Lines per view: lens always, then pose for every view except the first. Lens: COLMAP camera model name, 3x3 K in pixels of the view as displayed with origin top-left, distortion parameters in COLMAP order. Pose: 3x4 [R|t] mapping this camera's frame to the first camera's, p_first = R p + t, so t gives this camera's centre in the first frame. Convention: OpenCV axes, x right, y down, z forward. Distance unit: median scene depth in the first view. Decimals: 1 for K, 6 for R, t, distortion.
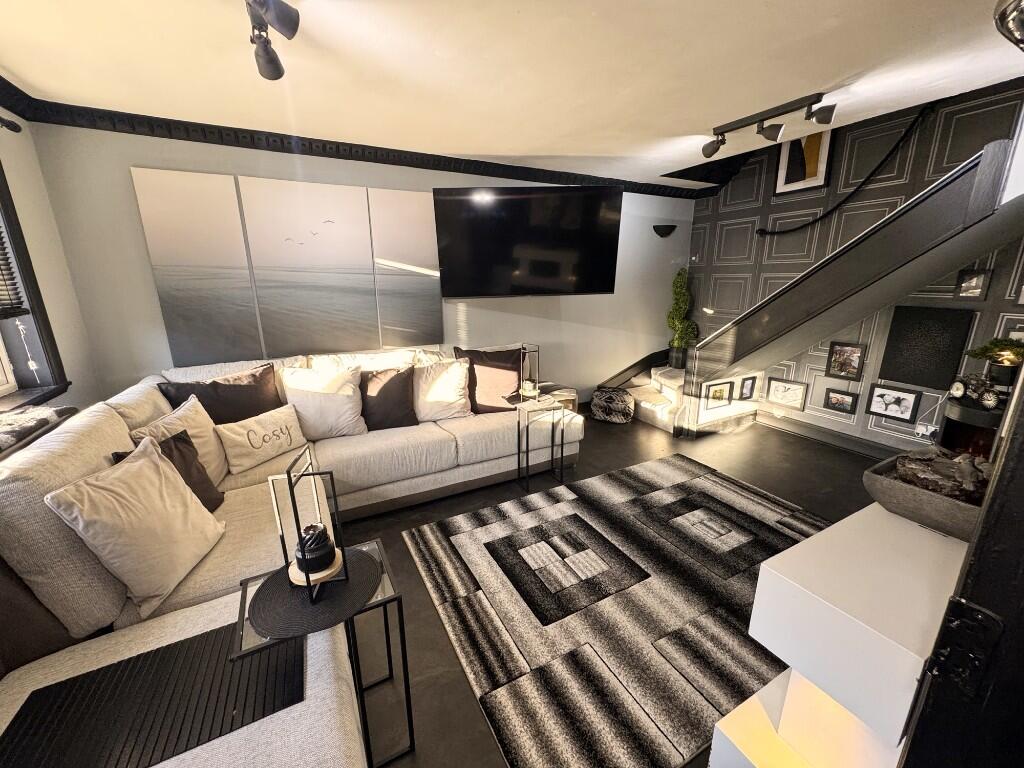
lens RADIAL K [[406.1, 0, 517.8], [0, 406.1, 386.3], [0, 0, 1]] dist [-0.003017, -0.000396]
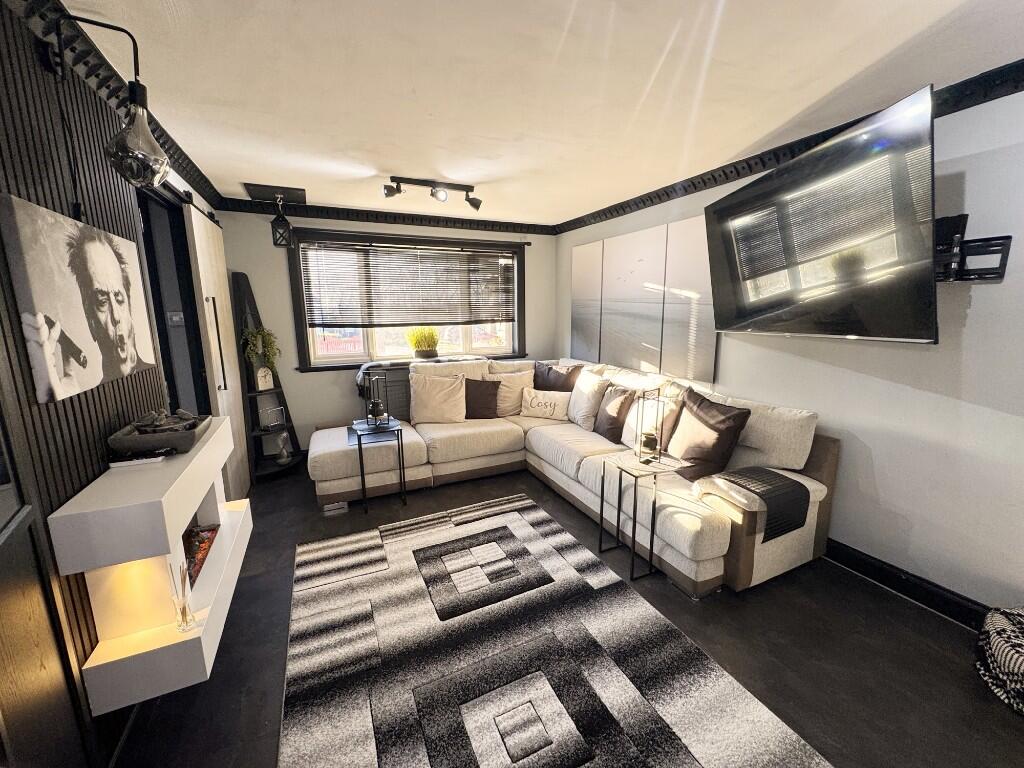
lens RADIAL K [[406.1, 0, 508.8], [0, 406.1, 383.1], [0, 0, 1]] dist [-0.003017, -0.000396]
pose [[-0.055883, 0.187311, -0.980710, 0.996308], [-0.248158, 0.948816, 0.195360, -0.245888], [0.967106, 0.254288, -0.006540, 0.887509]]
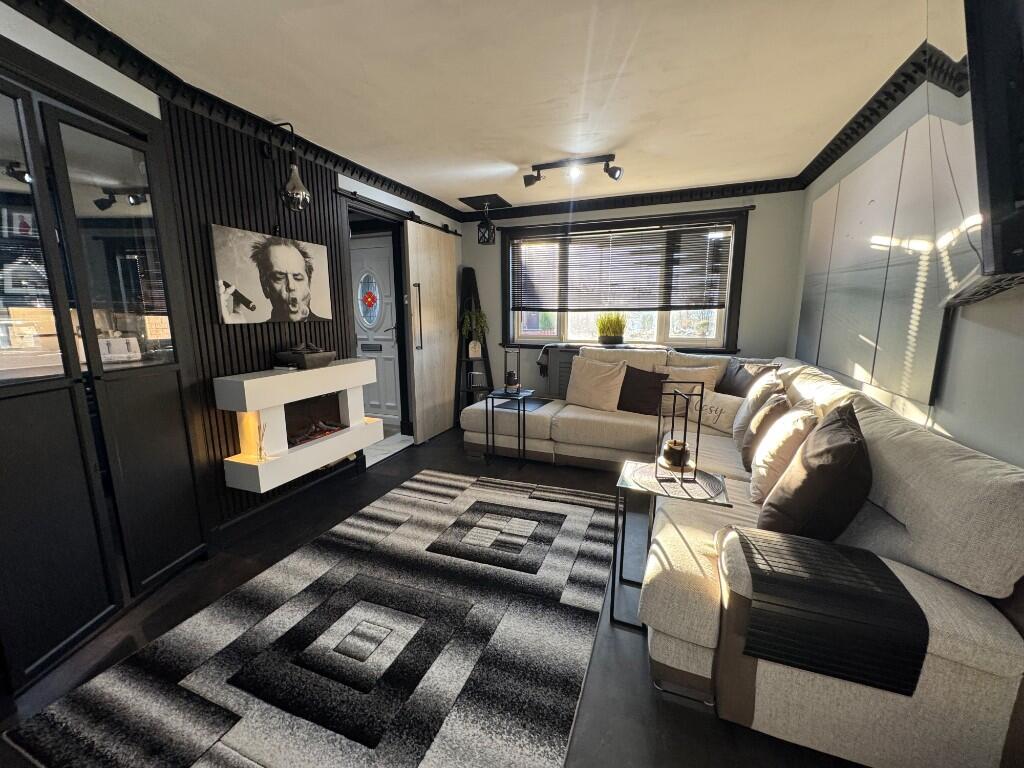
lens RADIAL K [[406.1, 0, 513.7], [0, 406.1, 383.5], [0, 0, 1]] dist [-0.003017, -0.000396]
pose [[-0.759080, 0.122794, -0.639311, 0.689506], [-0.157398, 0.918295, 0.363264, -0.327199], [0.631683, 0.376373, -0.677732, 1.498441]]
